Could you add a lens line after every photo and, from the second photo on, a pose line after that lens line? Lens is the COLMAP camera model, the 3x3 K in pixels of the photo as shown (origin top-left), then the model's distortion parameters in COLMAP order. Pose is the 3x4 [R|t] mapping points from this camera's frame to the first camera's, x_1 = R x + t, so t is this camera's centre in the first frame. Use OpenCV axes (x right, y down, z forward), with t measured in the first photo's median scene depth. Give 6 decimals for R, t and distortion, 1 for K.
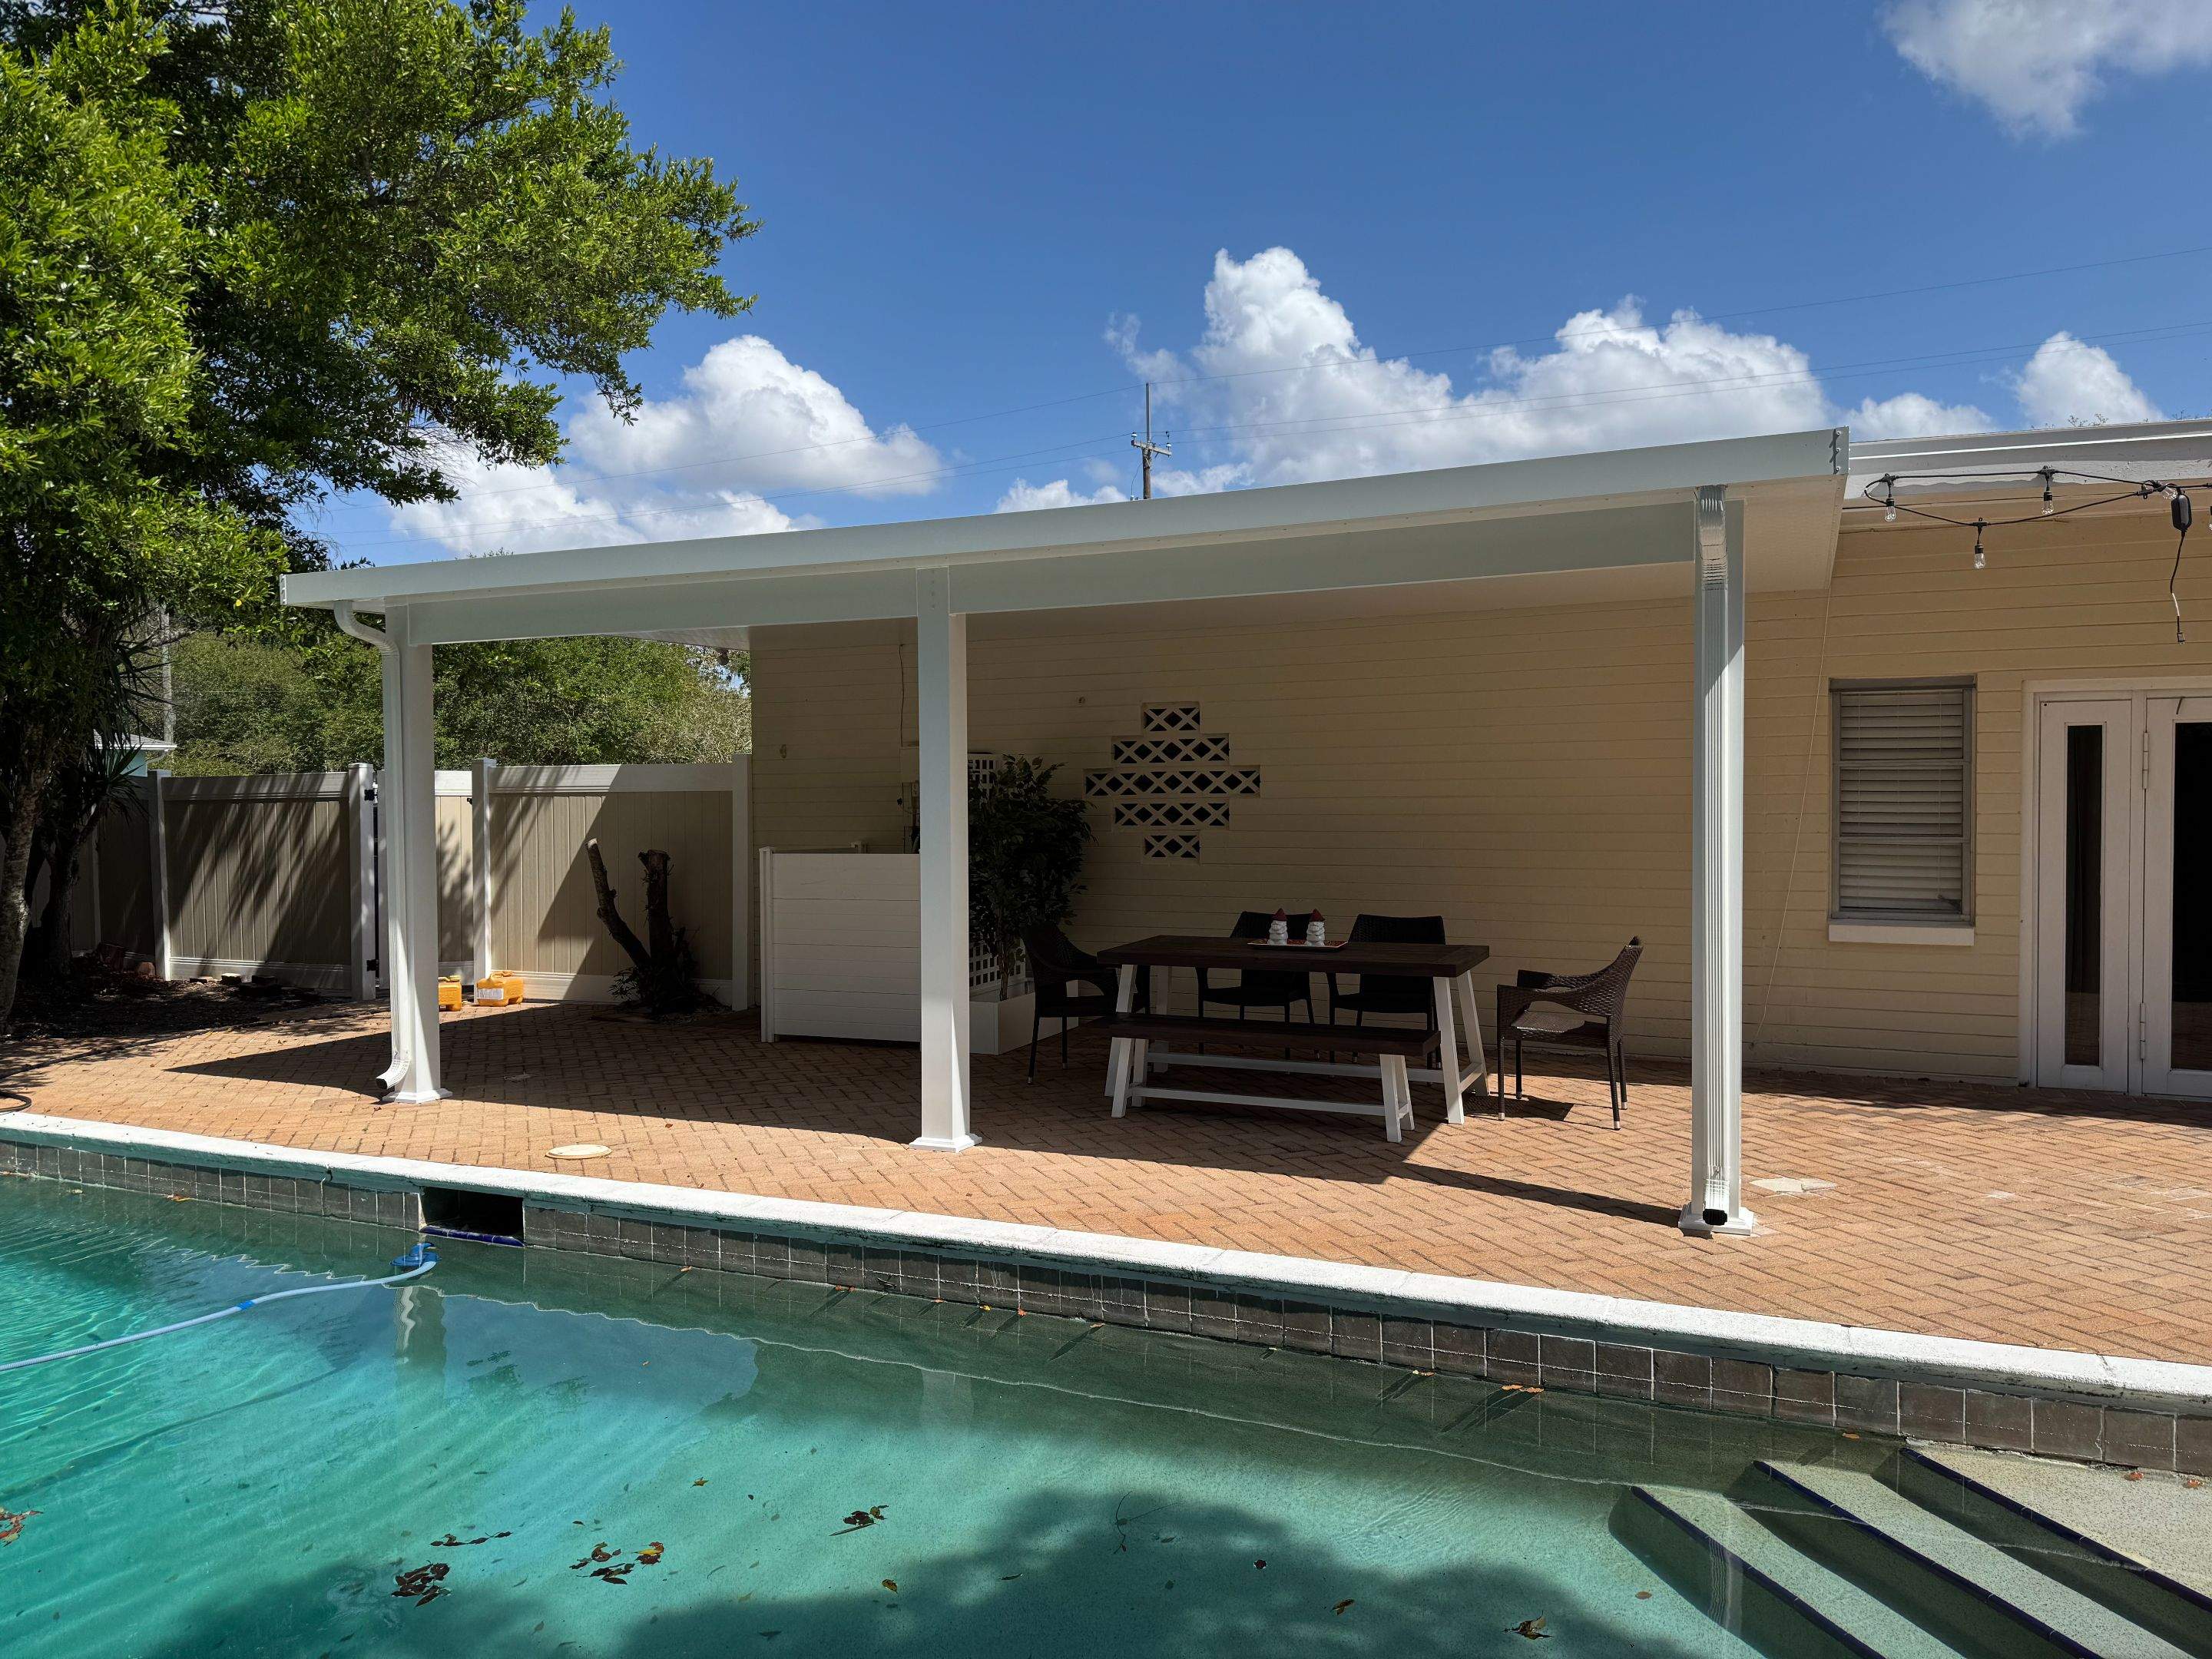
lens RADIAL K [[1513.0, 0, 1102.0], [0, 1513.0, 838.4], [0, 0, 1]] dist [0.057984, -0.042408]
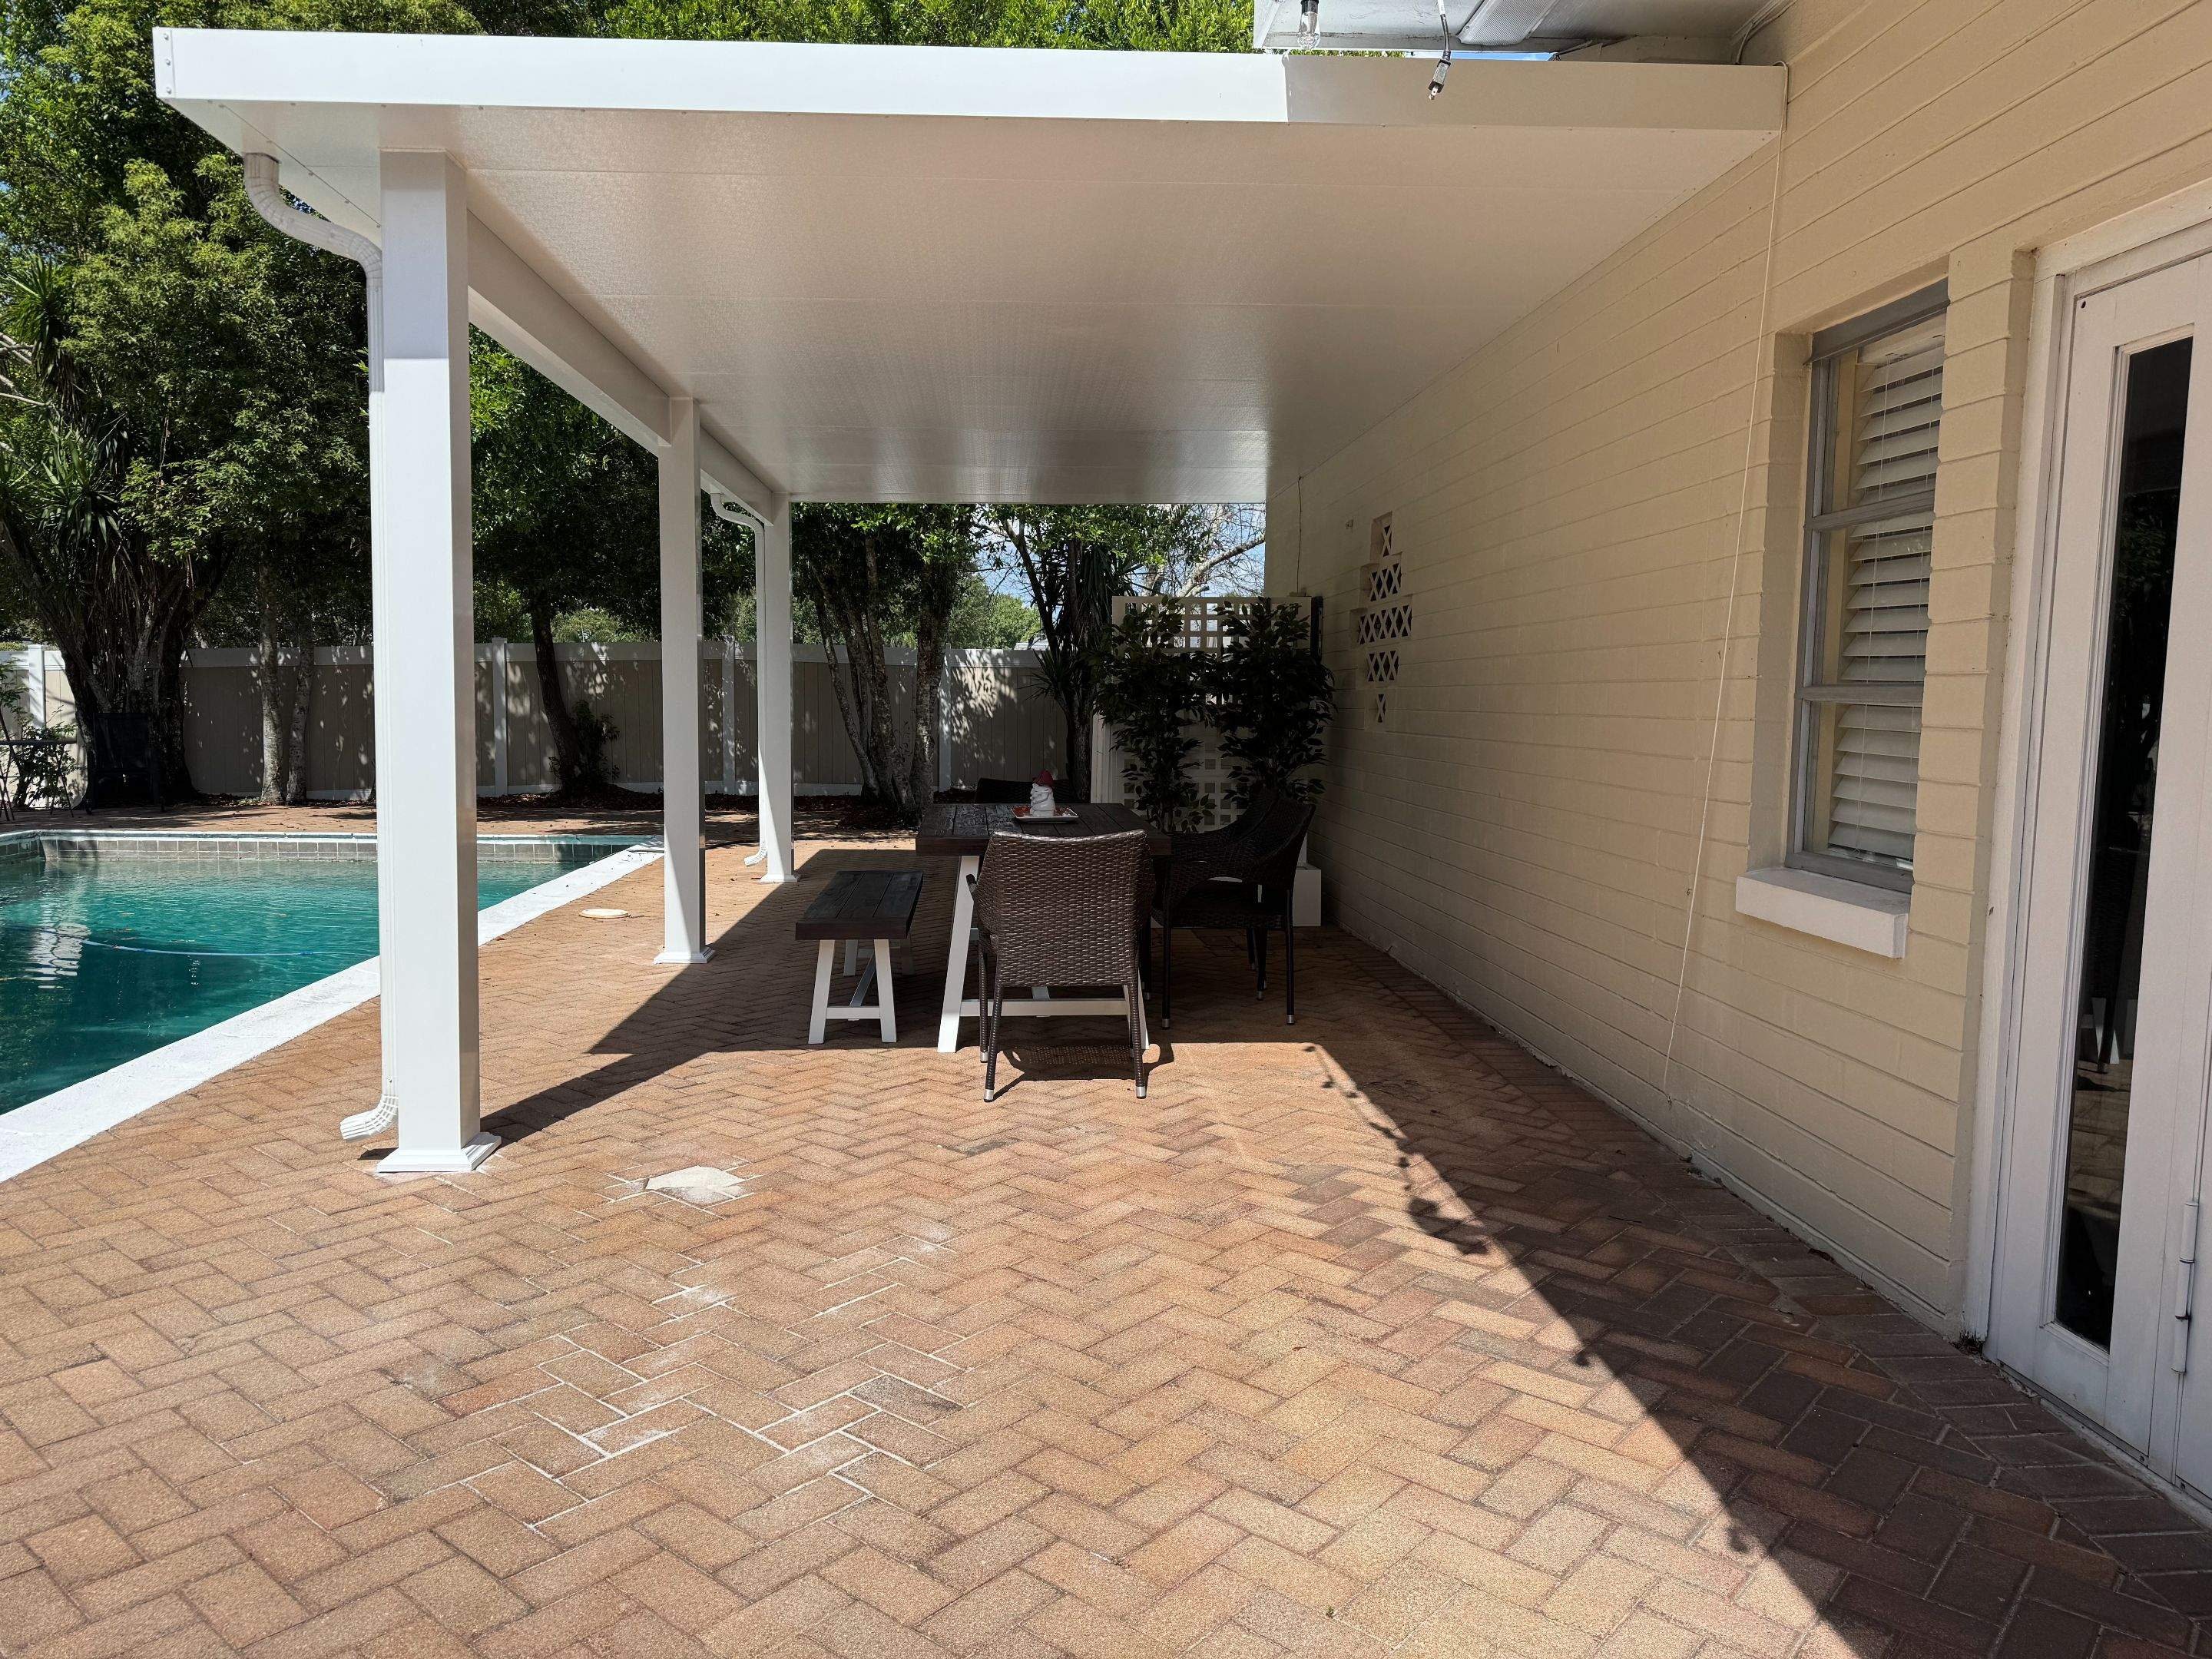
lens RADIAL K [[1513.0, 0, 1170.4], [0, 1513.0, 820.3], [0, 0, 1]] dist [0.057984, -0.042408]
pose [[0.490447, 0.085659, -0.867251, 0.669893], [-0.044754, 0.996320, 0.073098, 0.011429], [0.870321, 0.002962, 0.492475, 0.525157]]
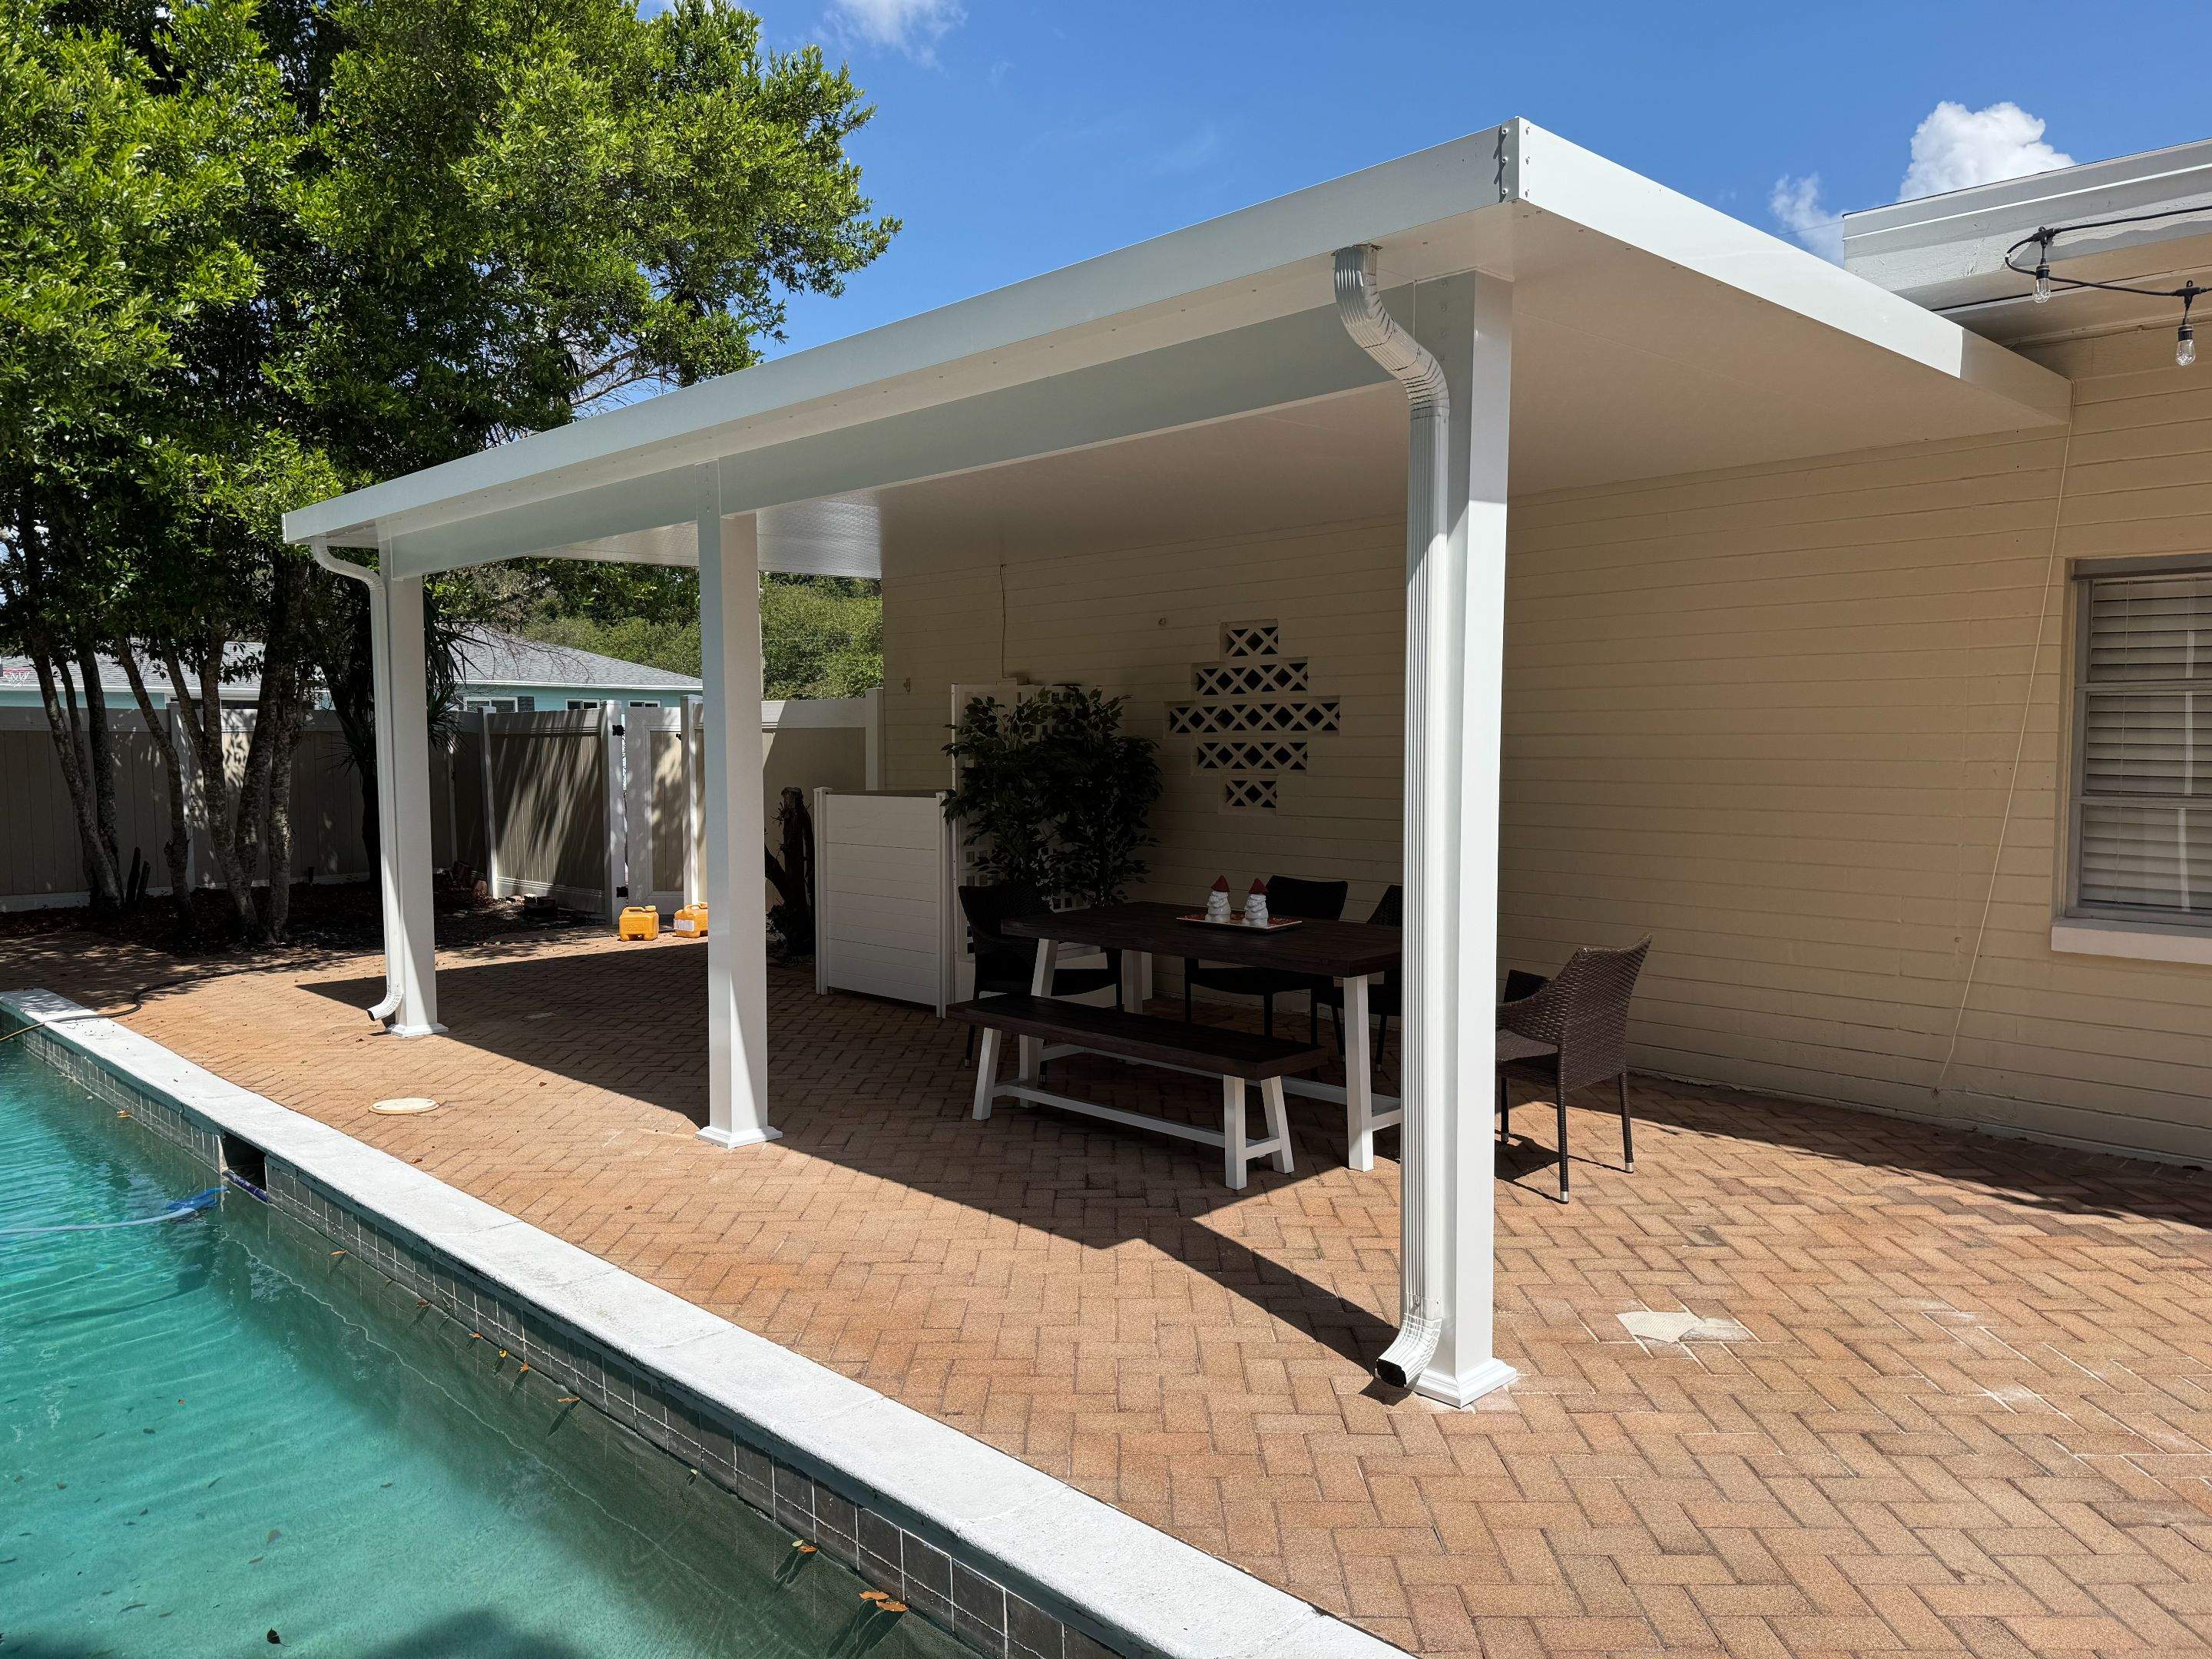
lens RADIAL K [[1513.0, 0, 1120.8], [0, 1513.0, 840.1], [0, 0, 1]] dist [0.057984, -0.042408]
pose [[0.935290, 0.027731, -0.352795, 0.276428], [-0.012428, 0.998884, 0.045568, -0.006354], [0.353665, -0.038234, 0.934590, 0.186250]]
